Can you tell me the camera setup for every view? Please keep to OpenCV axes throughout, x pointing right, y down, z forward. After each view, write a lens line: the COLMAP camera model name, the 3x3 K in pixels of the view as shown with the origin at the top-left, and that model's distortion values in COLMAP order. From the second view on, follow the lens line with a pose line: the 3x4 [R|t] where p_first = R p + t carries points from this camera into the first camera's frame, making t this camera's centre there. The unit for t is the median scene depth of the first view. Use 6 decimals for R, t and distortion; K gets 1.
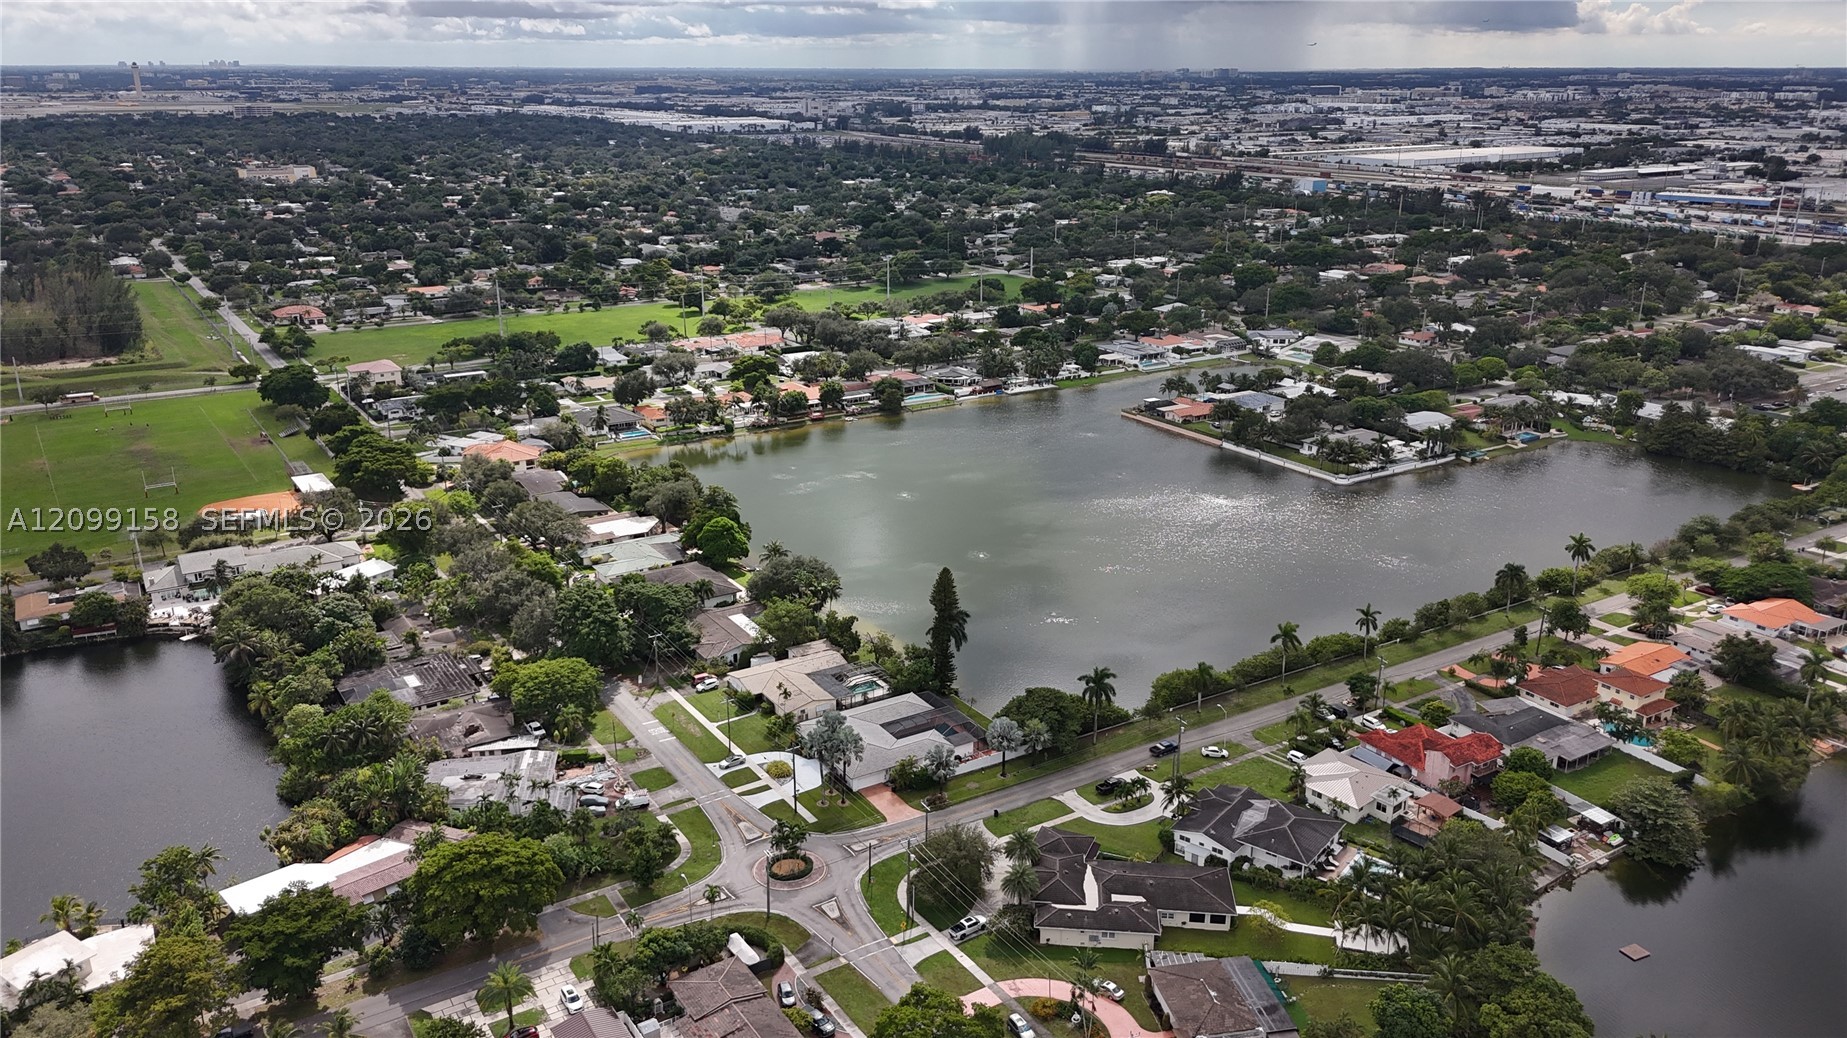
lens RADIAL K [[1367.6, 0, 927.3], [0, 1367.6, 517.6], [0, 0, 1]] dist [0.066333, -0.063995]
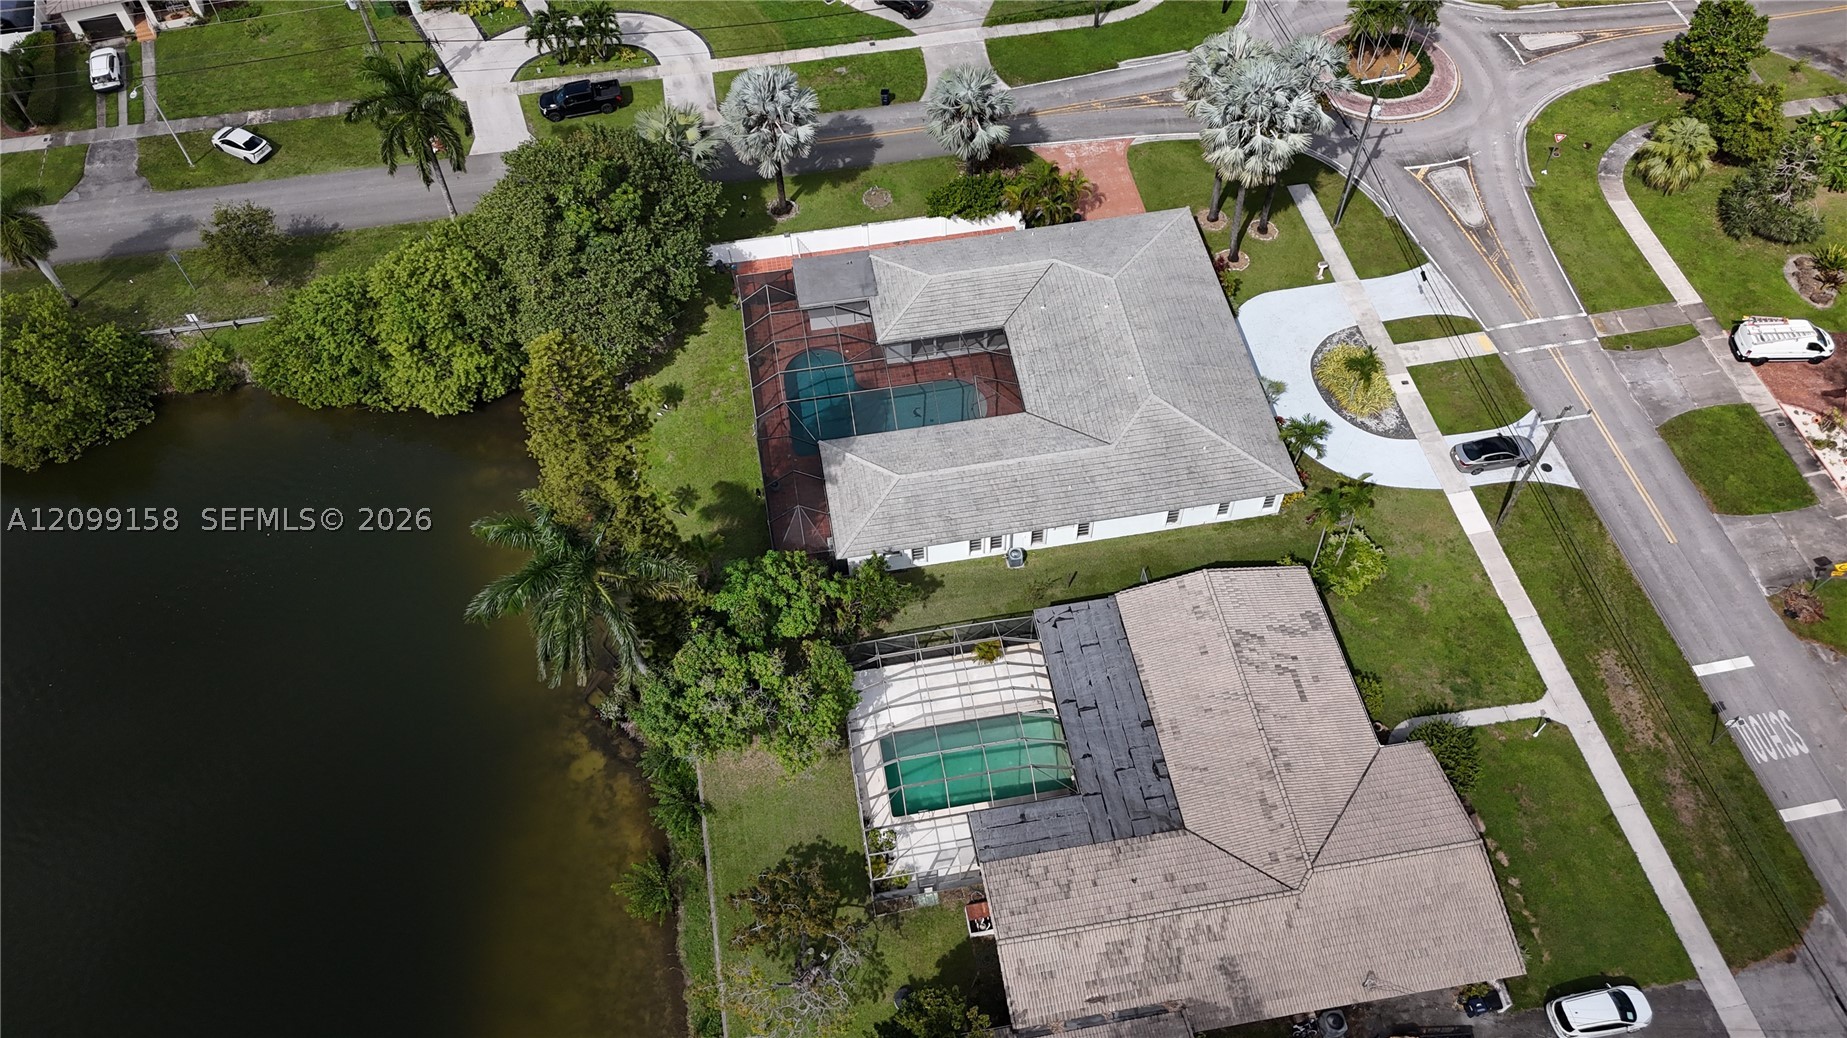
lens RADIAL K [[1367.6, 0, 927.3], [0, 1367.6, 517.6], [0, 0, 1]] dist [0.066333, -0.063995]
pose [[-0.926265, -0.297556, 0.231289, -0.096703], [0.136878, 0.306185, 0.942080, -0.145109], [-0.351139, 0.904274, -0.242880, 1.134376]]
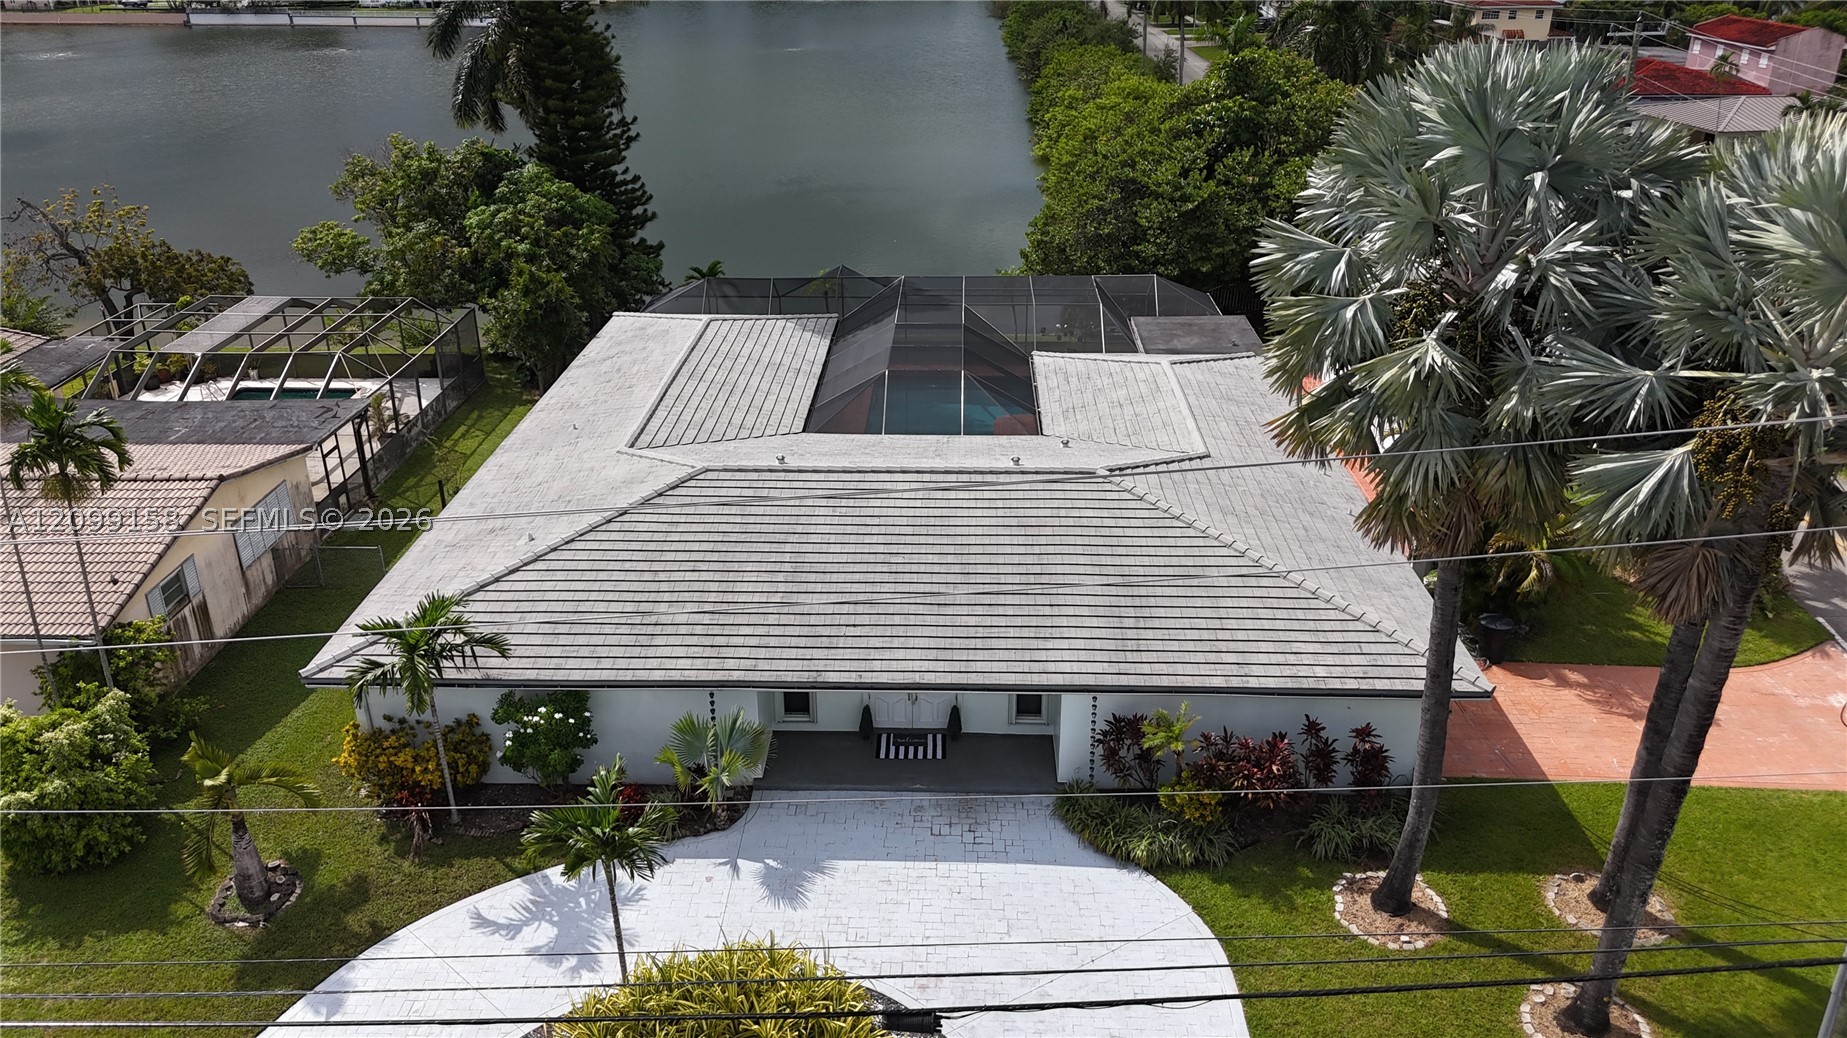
lens RADIAL K [[1367.6, 0, 927.3], [0, 1367.6, 517.6], [0, 0, 1]] dist [0.066333, -0.063995]
pose [[0.548243, -0.346498, 0.761163, -0.153551], [0.270022, 0.934729, 0.231020, 0.131481], [-0.791529, 0.078876, 0.606020, 0.916984]]
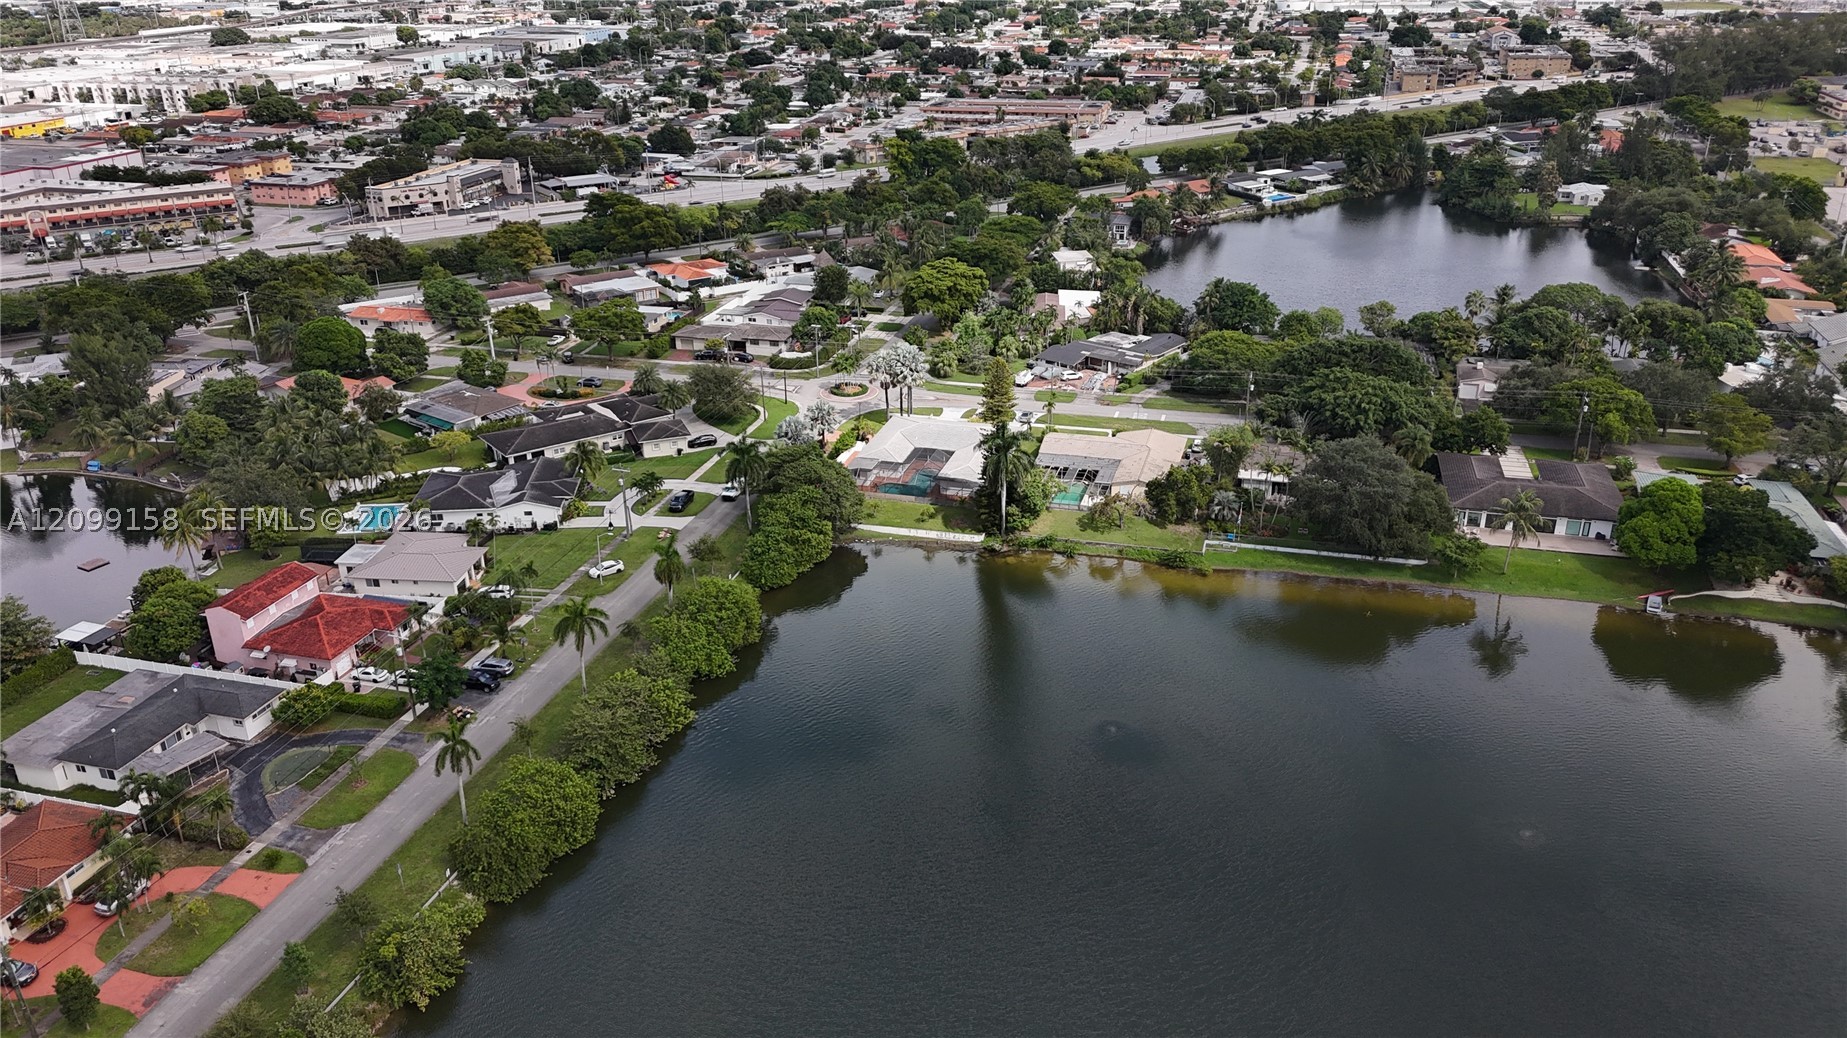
lens RADIAL K [[1367.6, 0, 927.3], [0, 1367.6, 517.6], [0, 0, 1]] dist [0.066333, -0.063995]
pose [[-0.738746, 0.276499, -0.614657, 0.541250], [-0.206057, 0.775652, 0.596577, -0.342613], [0.641713, 0.567373, -0.516035, 1.500543]]
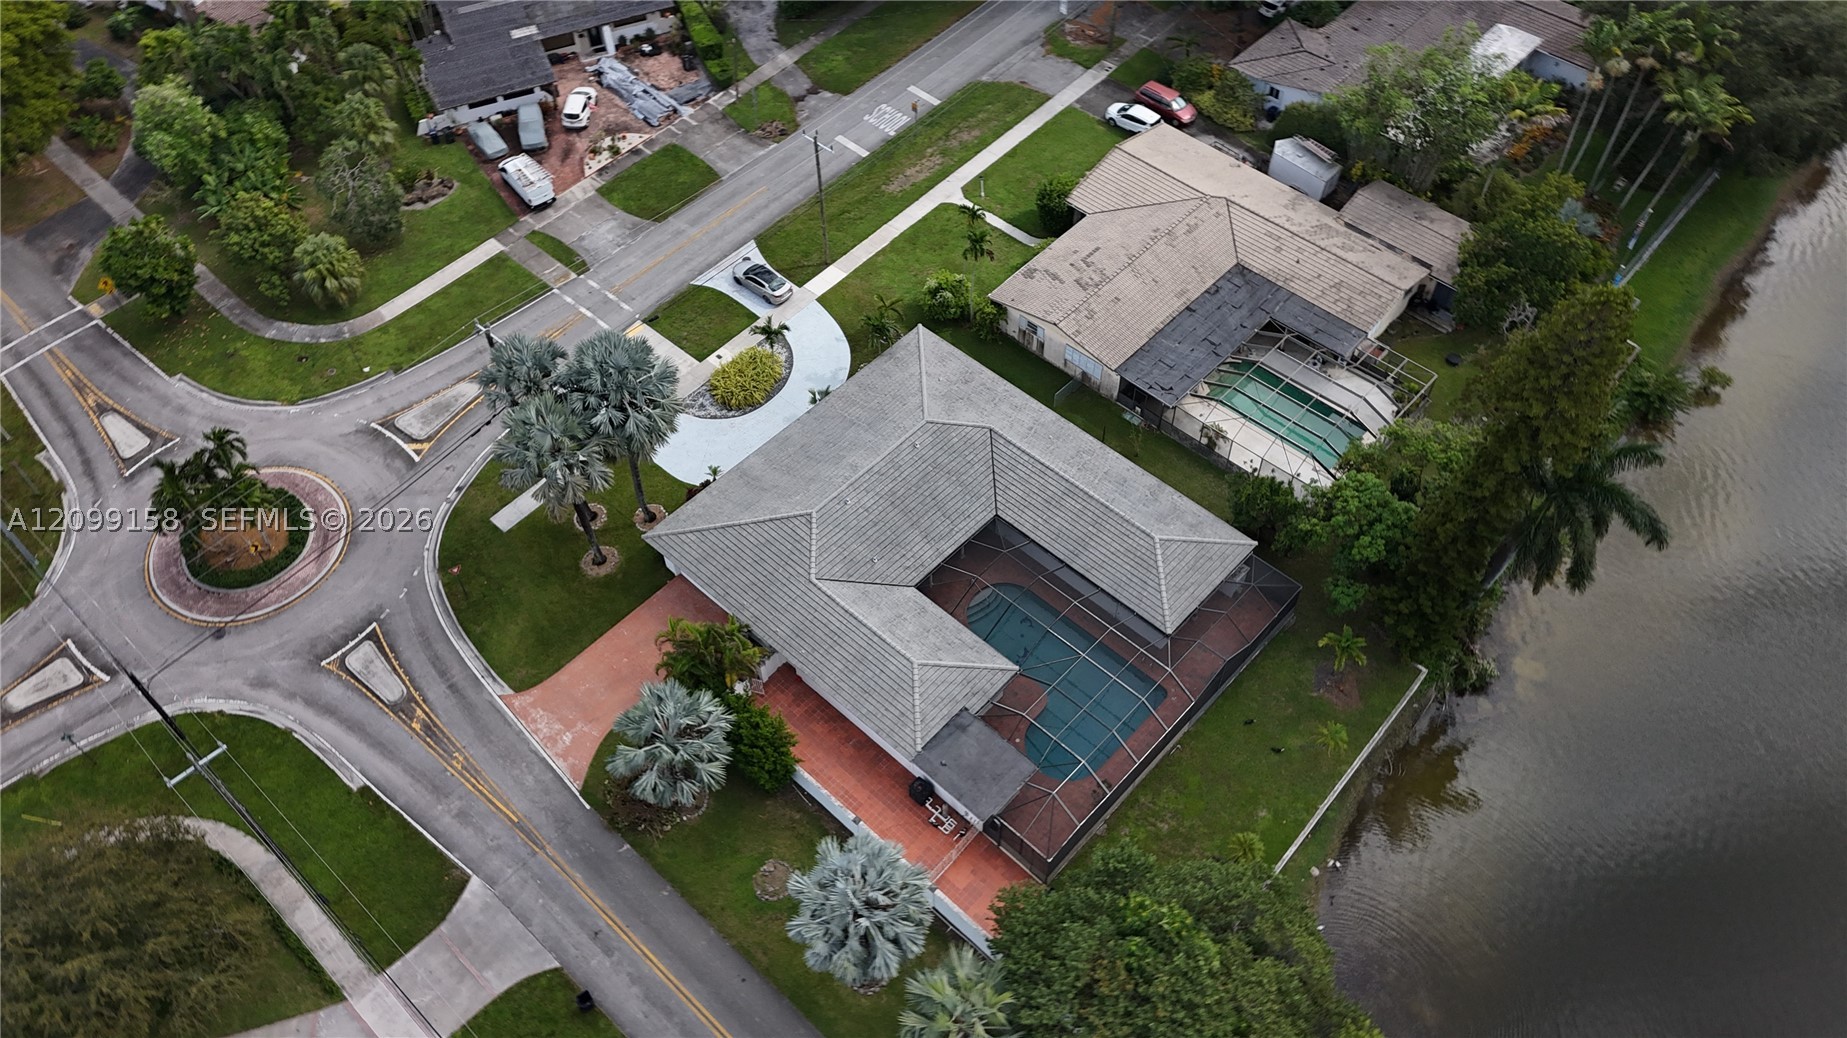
lens RADIAL K [[1367.6, 0, 927.3], [0, 1367.6, 517.6], [0, 0, 1]] dist [0.066333, -0.063995]
pose [[0.265588, 0.763412, -0.588783, 0.148128], [-0.295777, 0.645785, 0.703902, -0.064268], [0.917594, -0.012800, 0.397313, 0.883044]]
